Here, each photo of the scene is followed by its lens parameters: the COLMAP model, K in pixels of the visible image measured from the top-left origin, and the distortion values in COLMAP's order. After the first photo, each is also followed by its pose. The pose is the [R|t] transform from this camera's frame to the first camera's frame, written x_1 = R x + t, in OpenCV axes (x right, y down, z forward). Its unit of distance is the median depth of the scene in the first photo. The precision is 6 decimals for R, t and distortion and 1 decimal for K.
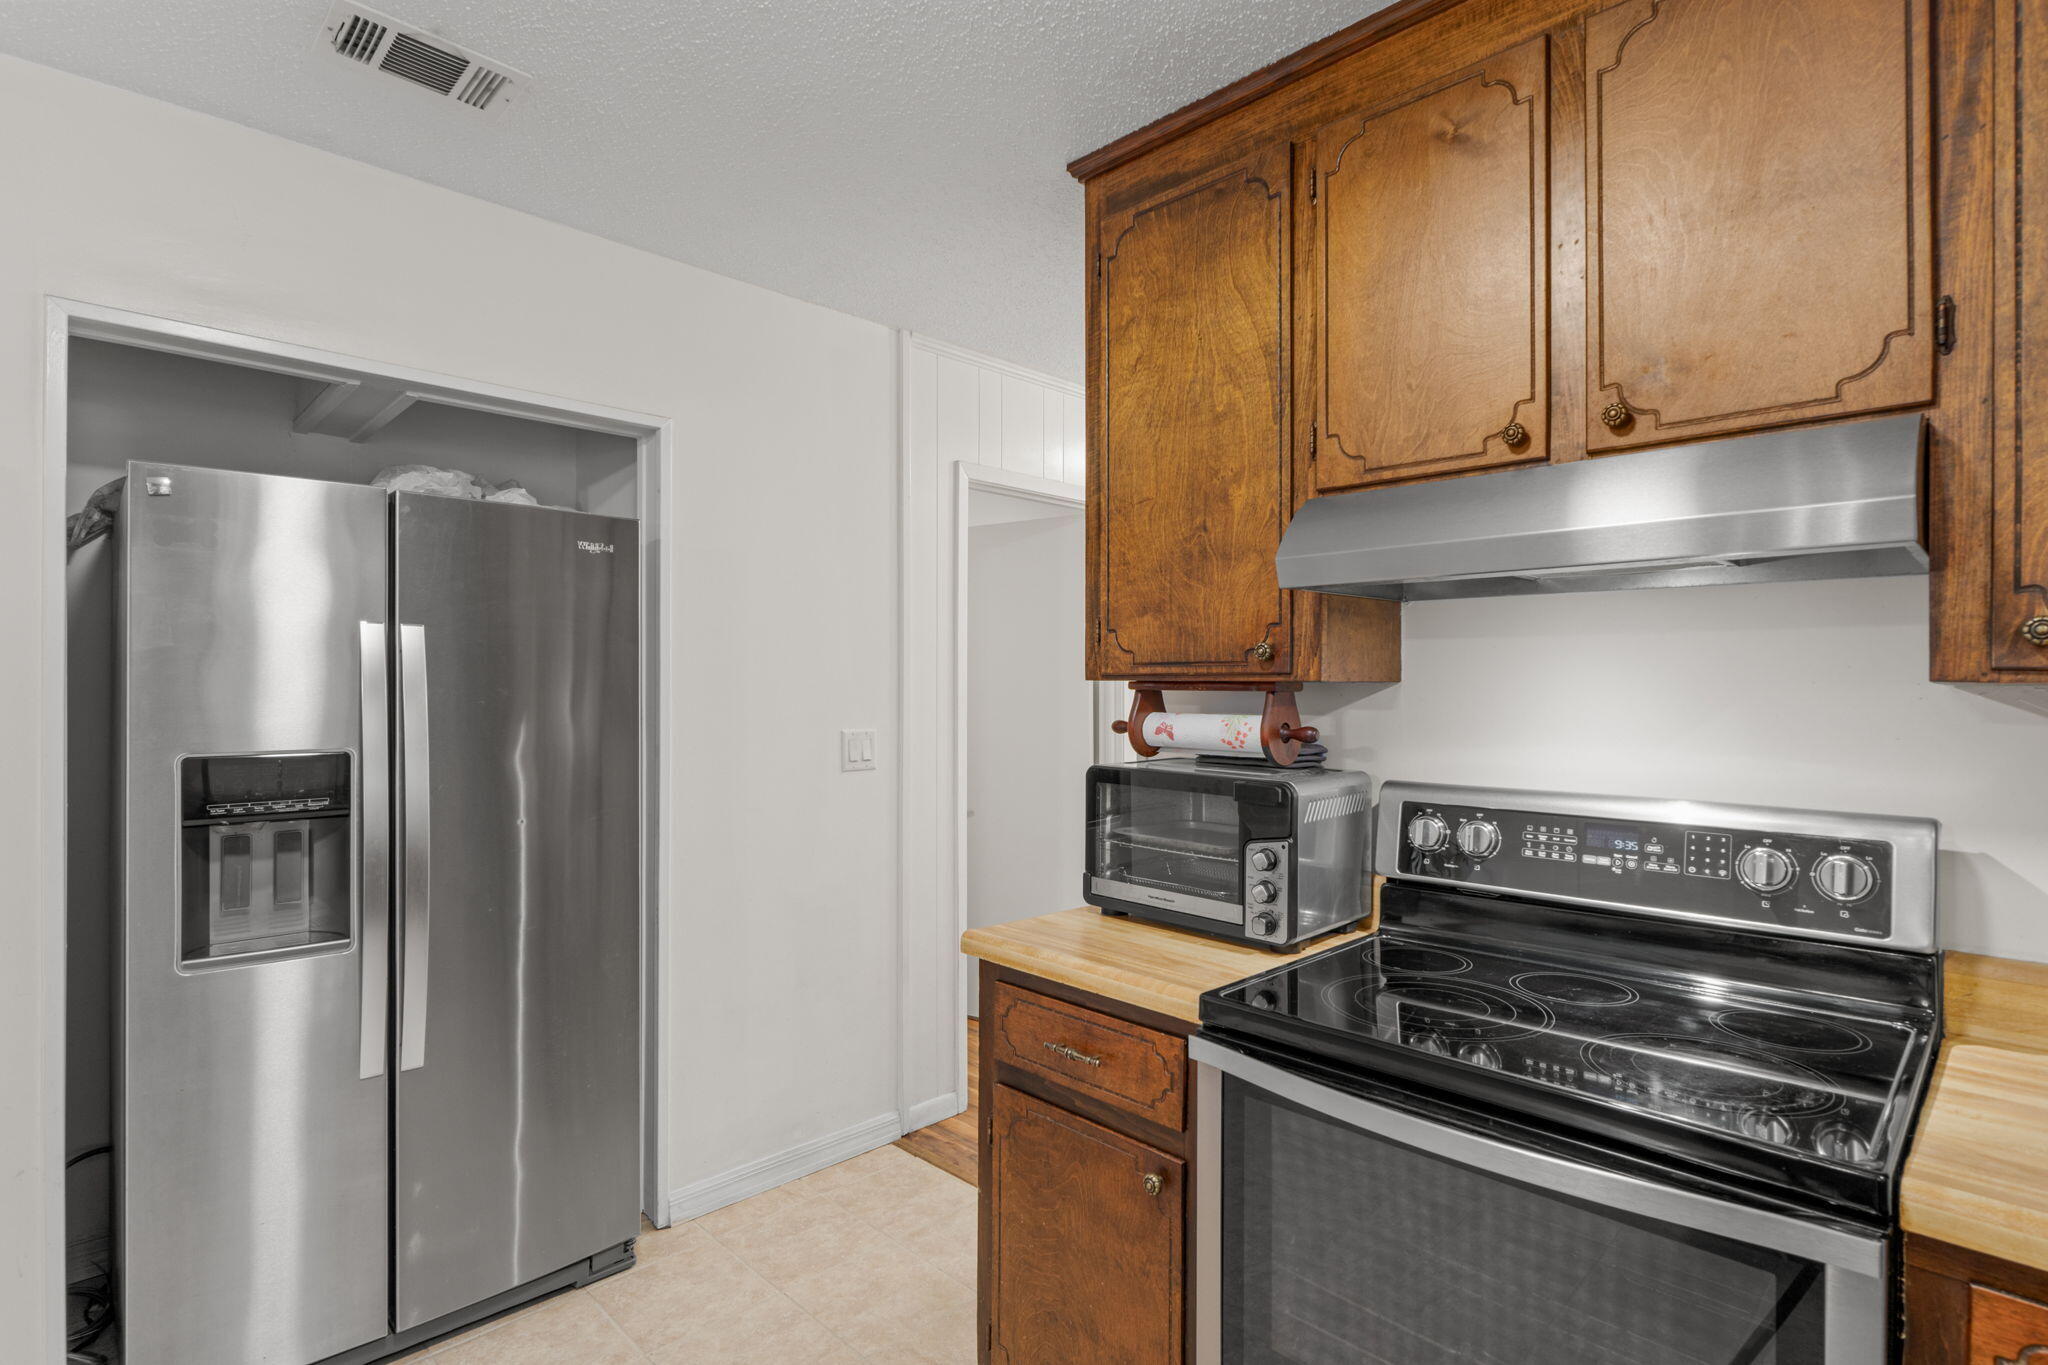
lens RADIAL K [[1001.8, 0, 1028.5], [0, 1001.8, 686.4], [0, 0, 1]] dist [-0.005035, -0.000666]
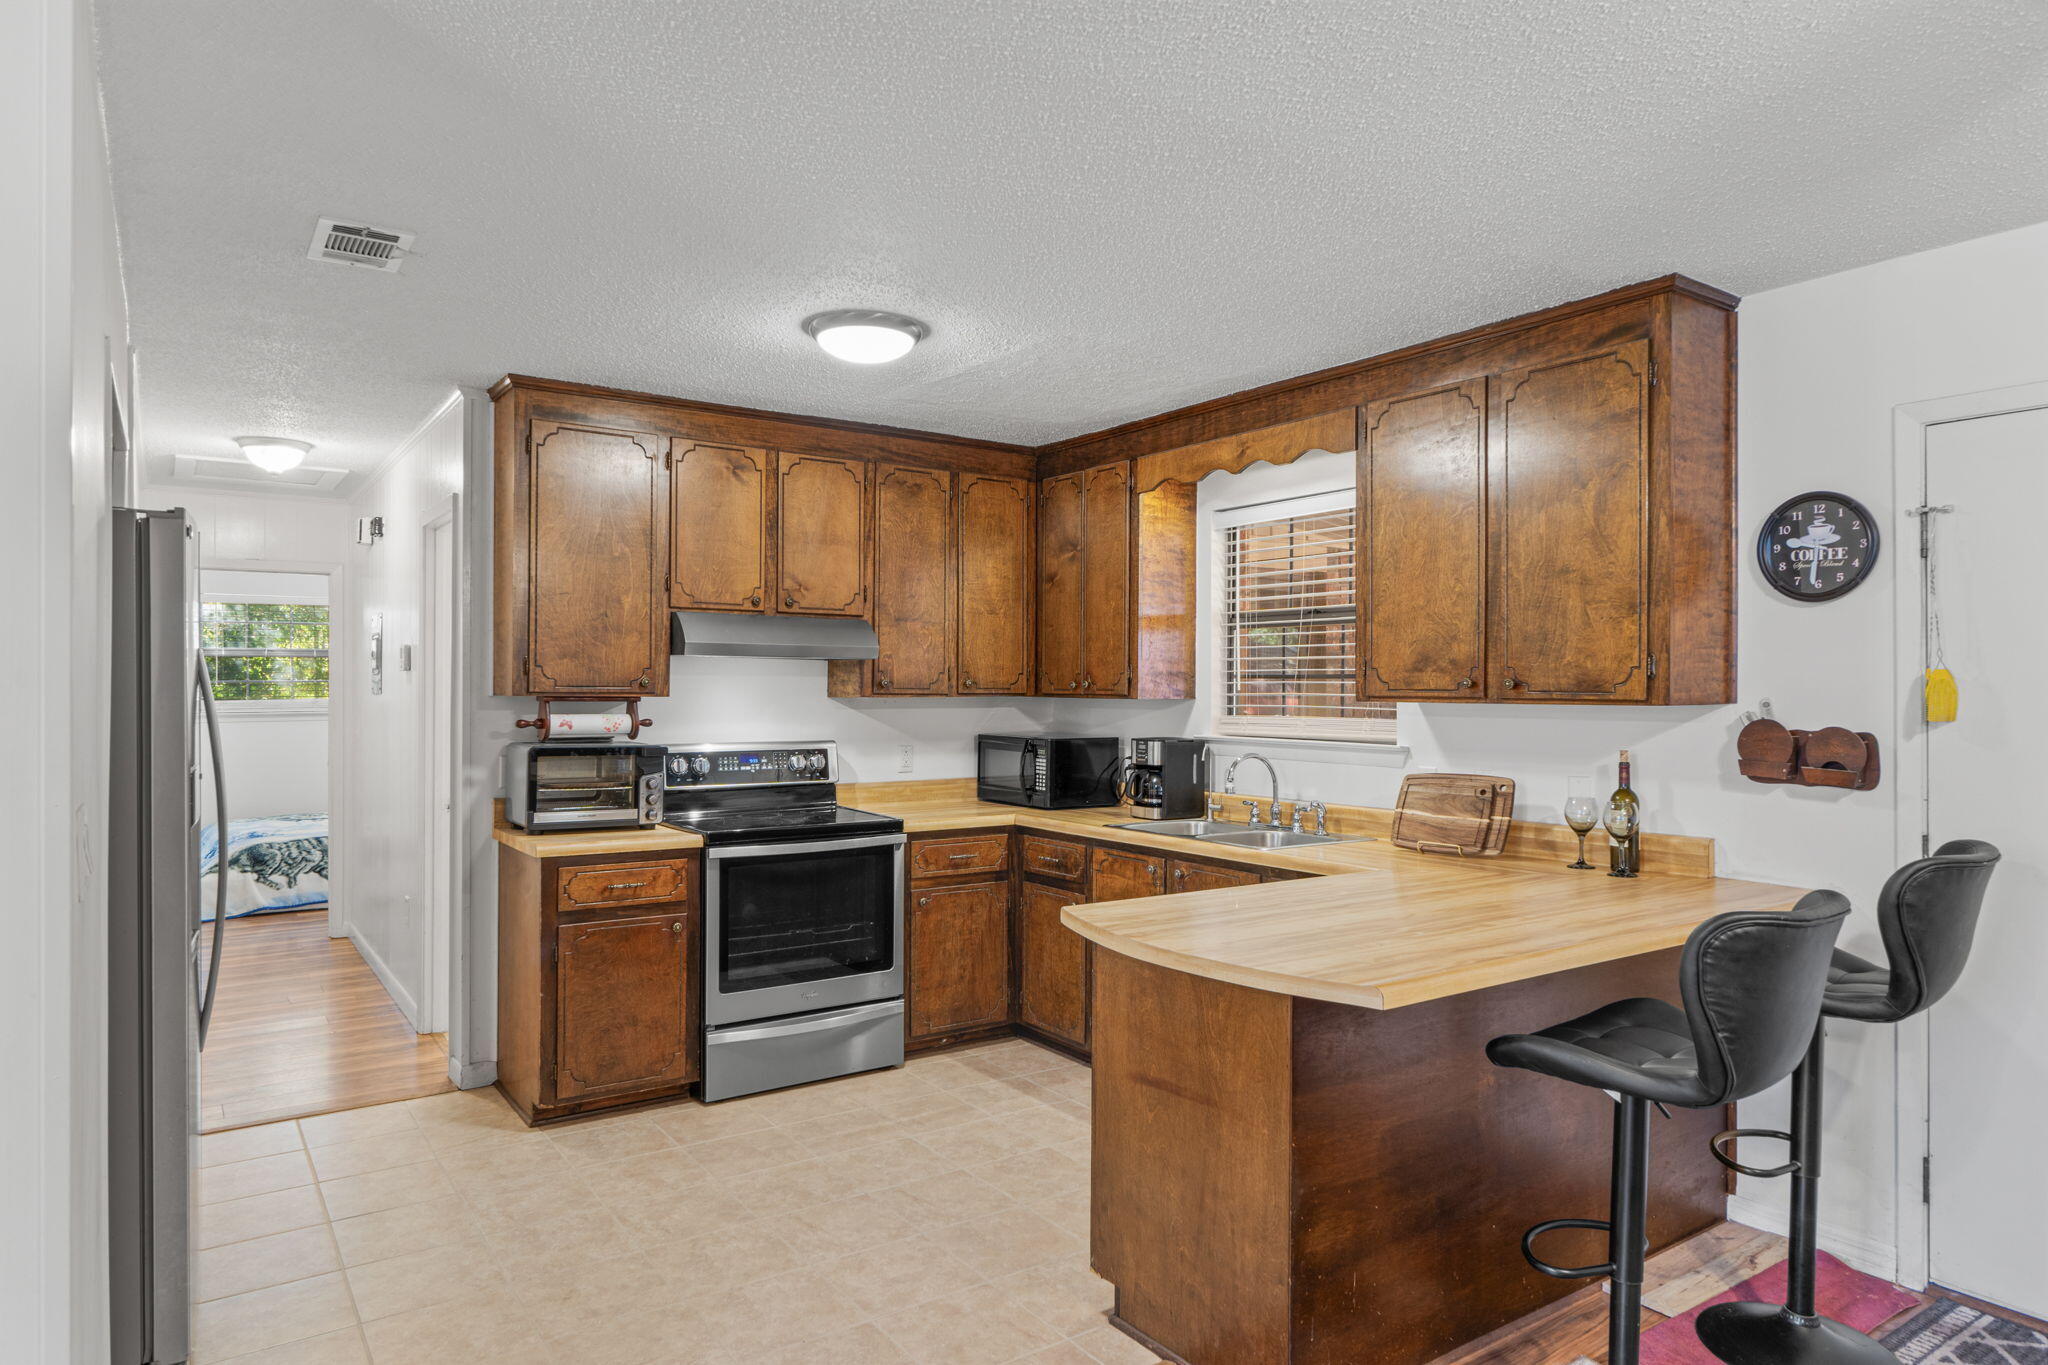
lens RADIAL K [[1239.5, 0, 1026.9], [0, 1239.5, 688.5], [0, 0, 1]] dist [0.000227, -0.000525]
pose [[0.167057, -0.001746, 0.985946, -2.138071], [-0.003091, 0.999993, 0.002295, -0.030052], [-0.985942, -0.003431, 0.167050, -0.182222]]
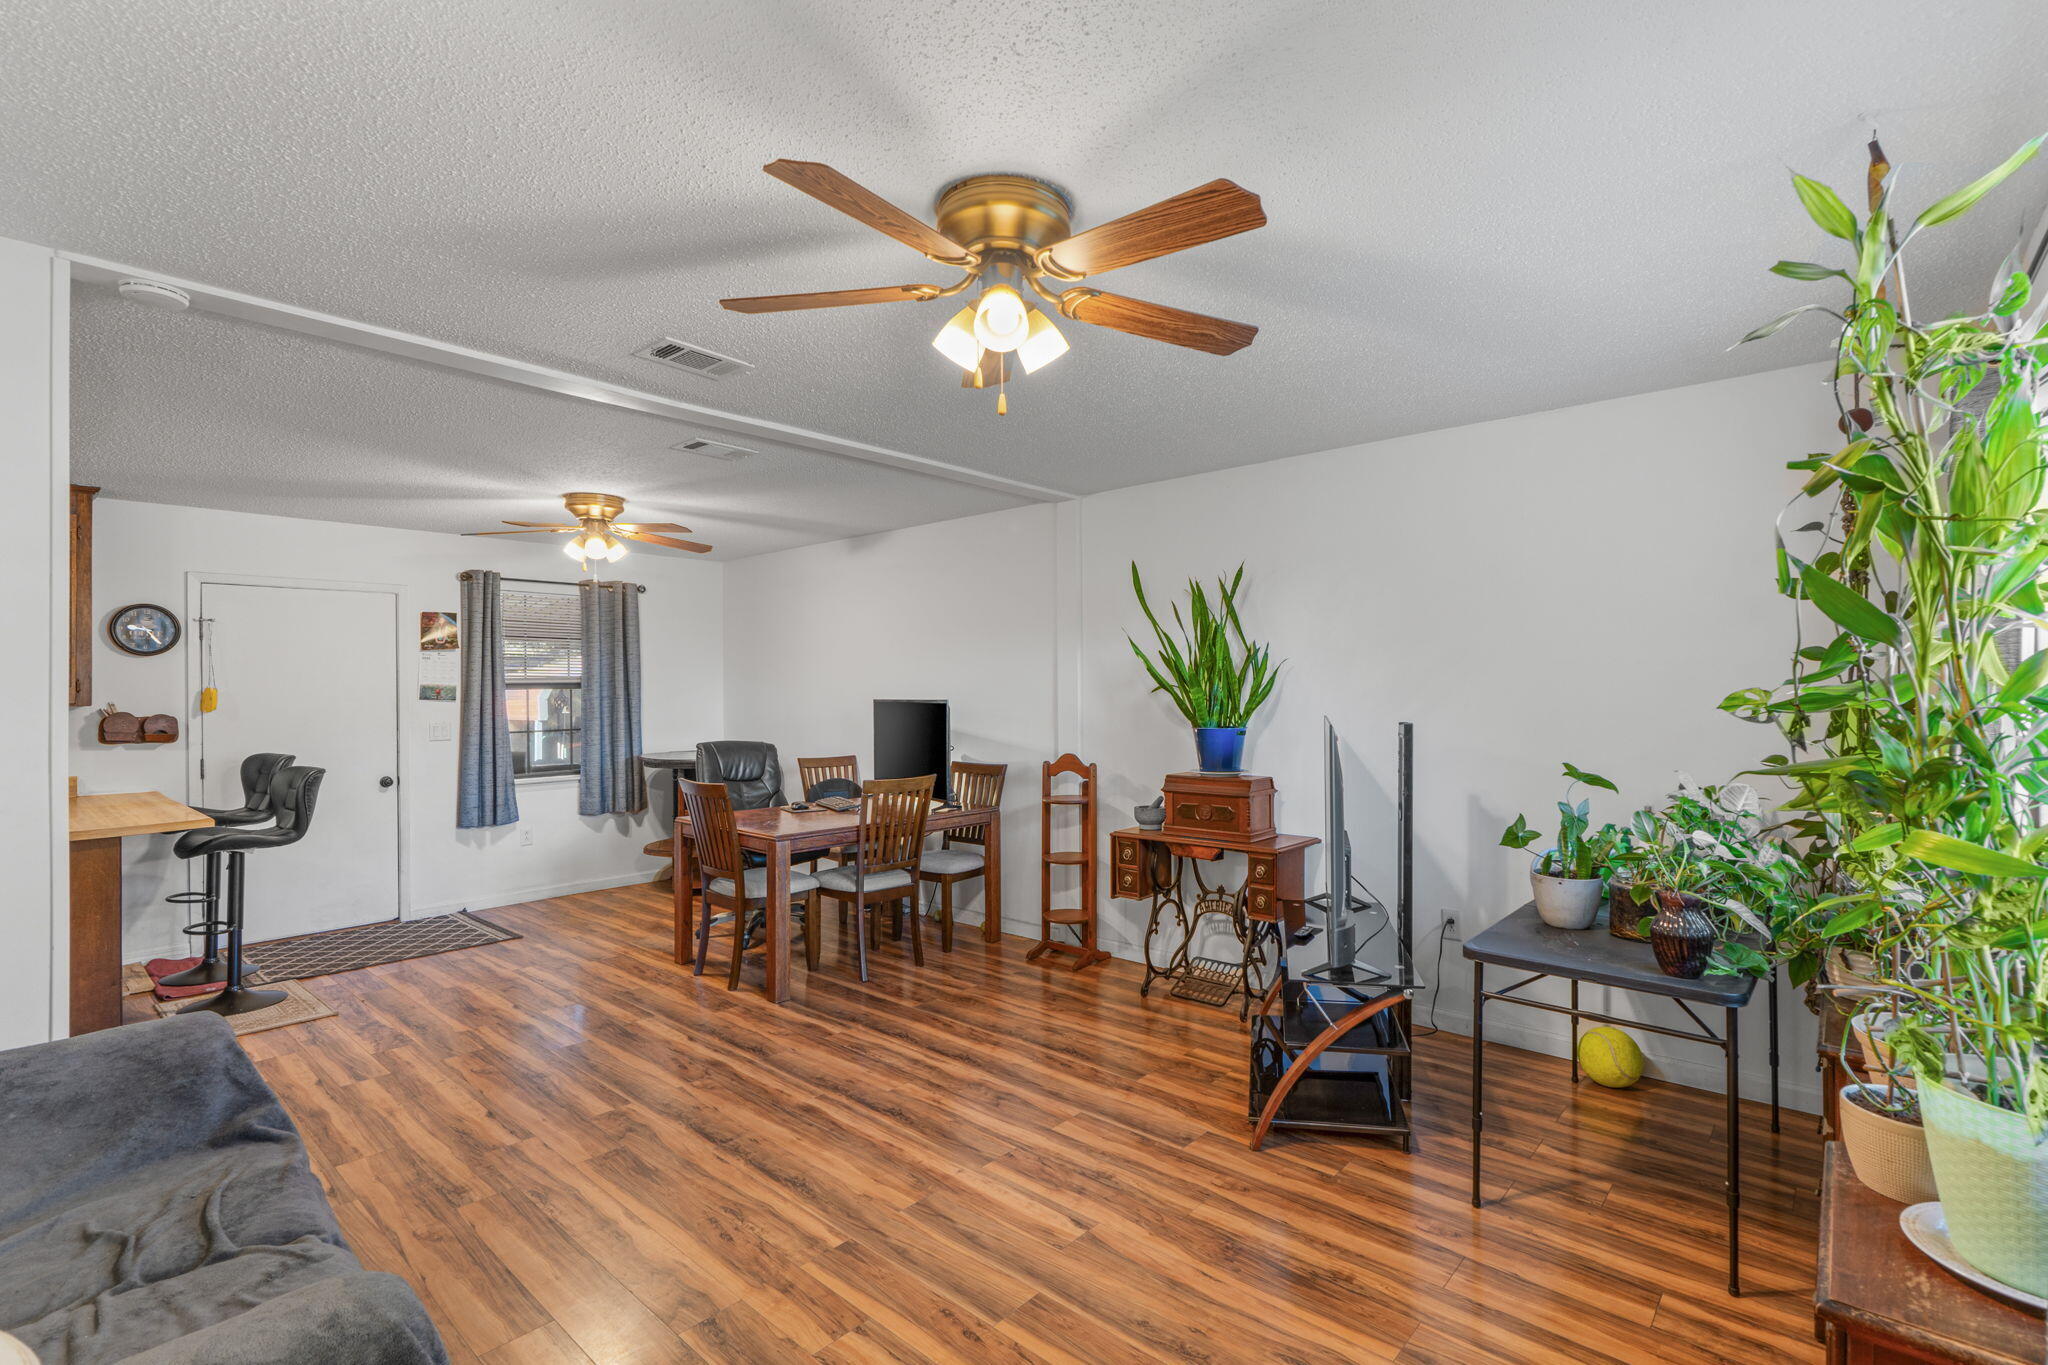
lens RADIAL K [[928.4, 0, 1024.0], [0, 928.4, 682.5], [0, 0, 1]] dist [0.000060, -0.000031]
pose [[-0.997641, 0.007580, -0.068235, -2.669188], [0.008223, 0.999924, -0.009143, -0.024406], [0.068160, -0.009683, -0.997627, 2.015235]]
